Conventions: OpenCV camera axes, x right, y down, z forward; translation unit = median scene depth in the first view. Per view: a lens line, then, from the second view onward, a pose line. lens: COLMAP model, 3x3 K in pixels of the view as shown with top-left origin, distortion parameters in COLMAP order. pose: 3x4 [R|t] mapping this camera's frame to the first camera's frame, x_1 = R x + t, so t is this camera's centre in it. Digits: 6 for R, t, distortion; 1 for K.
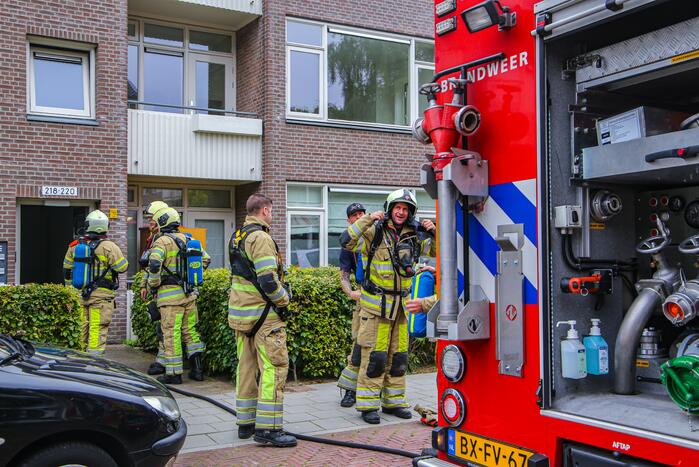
lens RADIAL K [[812.1, 0, 349.5], [0, 812.1, 233.5], [0, 0, 1]] dist [-0.017596, 0.269855]
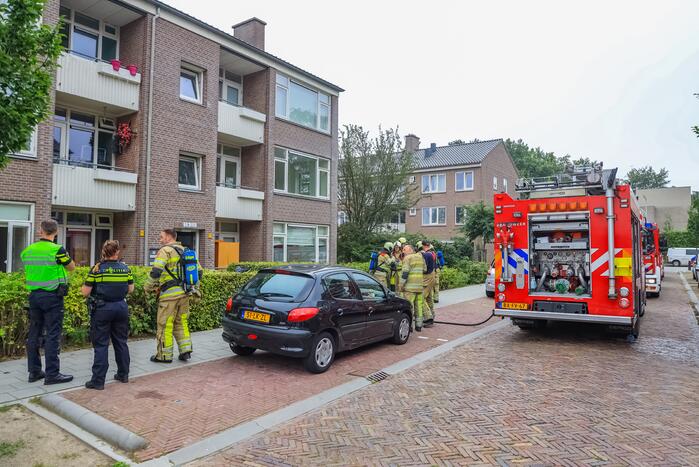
lens RADIAL K [[493.9, 0, 349.5], [0, 493.9, 233.5], [0, 0, 1]] dist [-0.007591, -0.003738]
pose [[0.908352, 0.024960, 0.417460, -0.492357], [-0.023071, 0.999688, -0.009572, -0.026437], [-0.417569, -0.000936, 0.908645, -0.315236]]
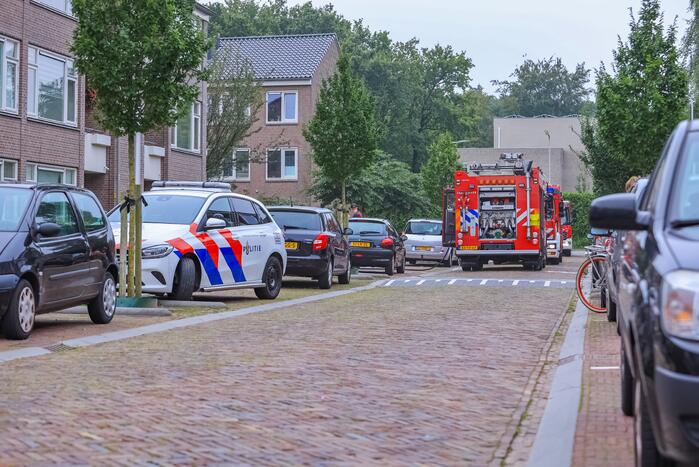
lens RADIAL K [[1315.0, 0, 349.5], [0, 1315.0, 233.5], [0, 0, 1]] dist [0.168081, -0.066701]
pose [[0.679796, 0.007440, 0.733364, -2.287416], [-0.024572, 0.999618, 0.012636, 0.006939], [-0.732990, -0.026611, 0.679719, -1.543352]]
